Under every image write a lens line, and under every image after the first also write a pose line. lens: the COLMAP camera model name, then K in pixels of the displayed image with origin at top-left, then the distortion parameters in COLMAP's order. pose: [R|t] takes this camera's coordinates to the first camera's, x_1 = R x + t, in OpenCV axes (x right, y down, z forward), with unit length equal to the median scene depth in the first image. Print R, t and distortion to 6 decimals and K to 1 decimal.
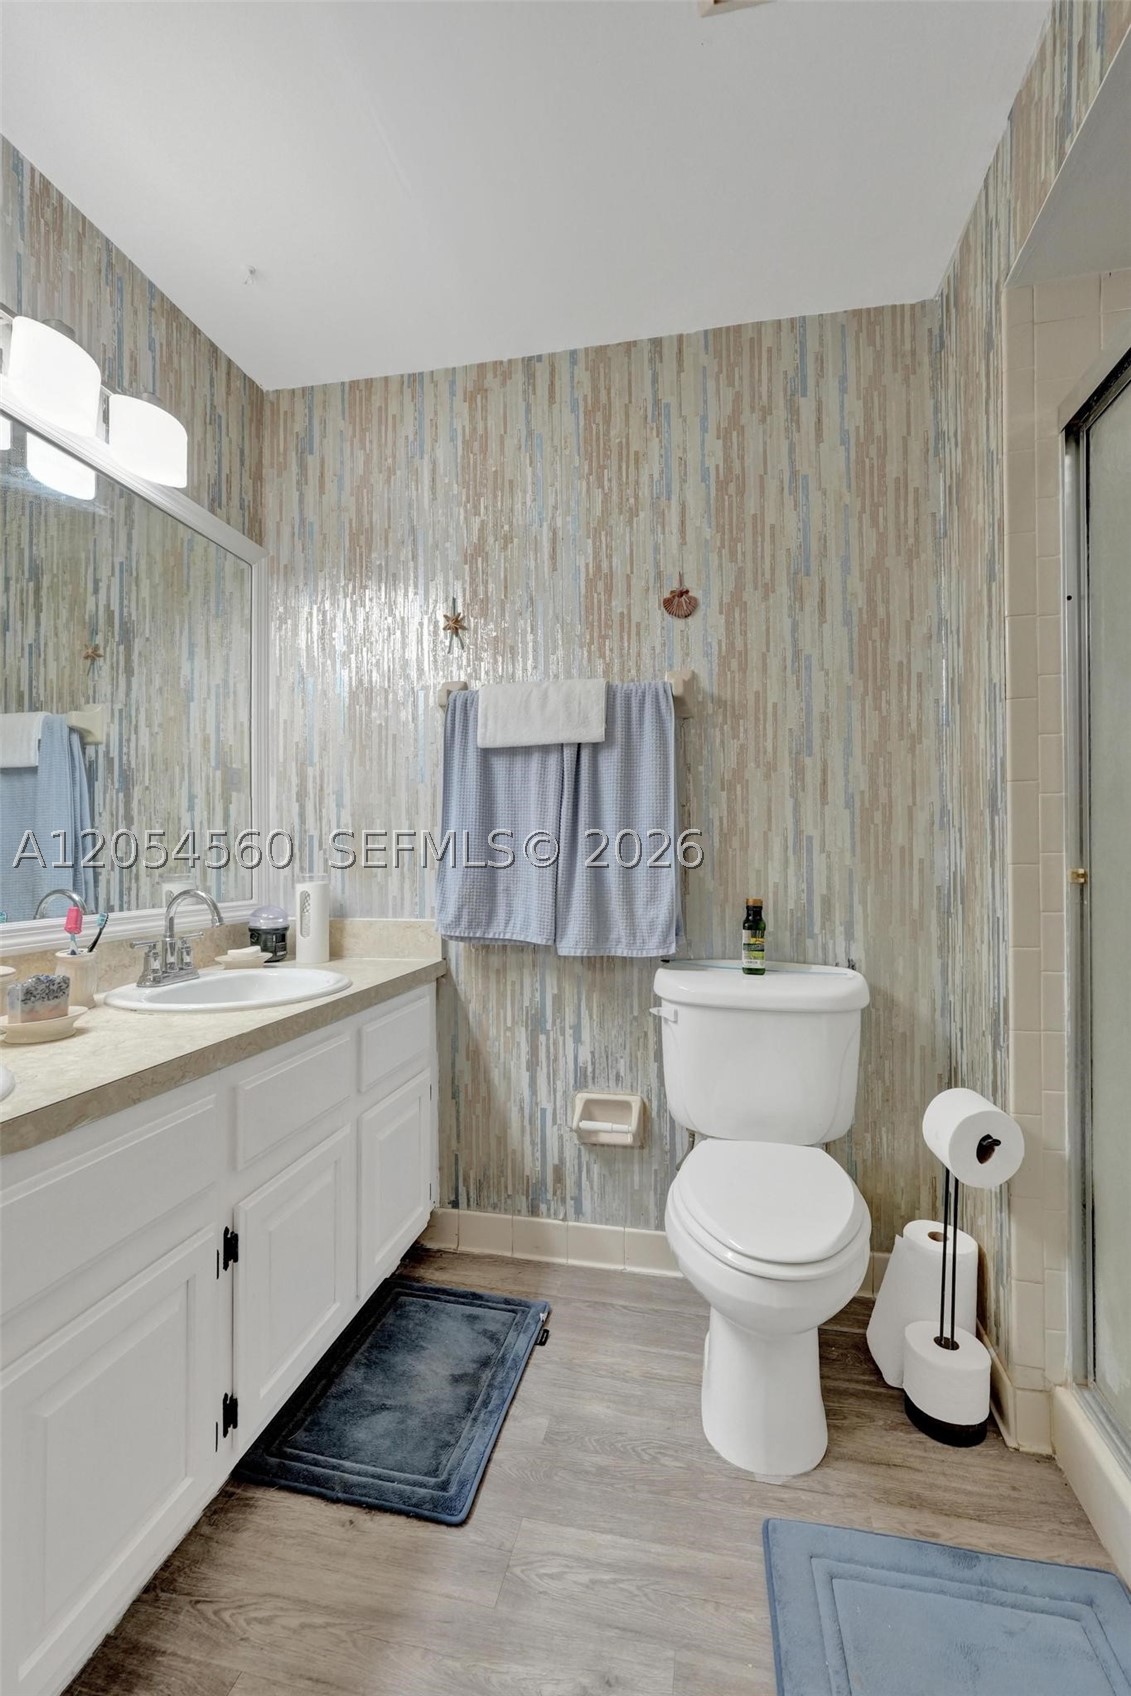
lens RADIAL K [[762.4, 0, 570.0], [0, 762.4, 842.9], [0, 0, 1]] dist [-0.013944, 0.006012]
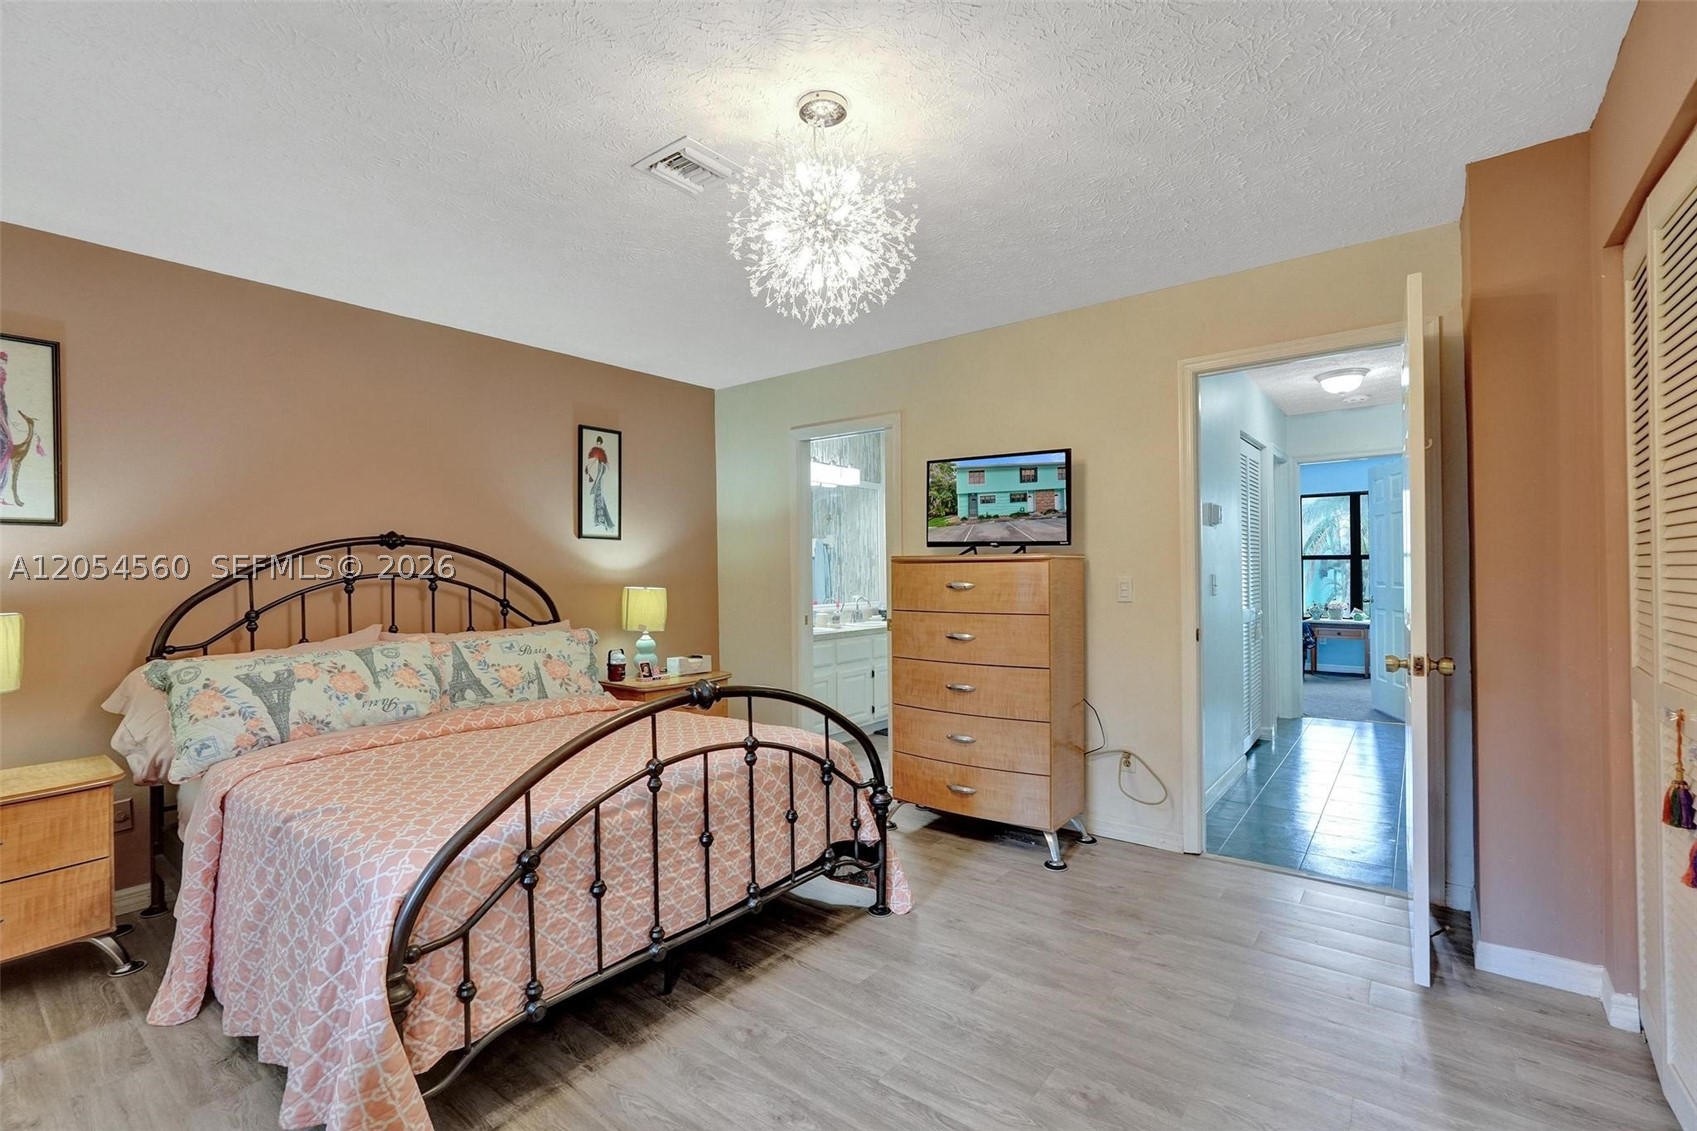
lens RADIAL K [[760.3, 0, 848.5], [0, 760.3, 565.5], [0, 0, 1]] dist [-0.015573, 0.008250]
pose [[0.899227, -0.008292, -0.437404, 0.890184], [0.012484, 0.999900, 0.006709, -0.098869], [0.437304, -0.011494, 0.899240, -1.979029]]
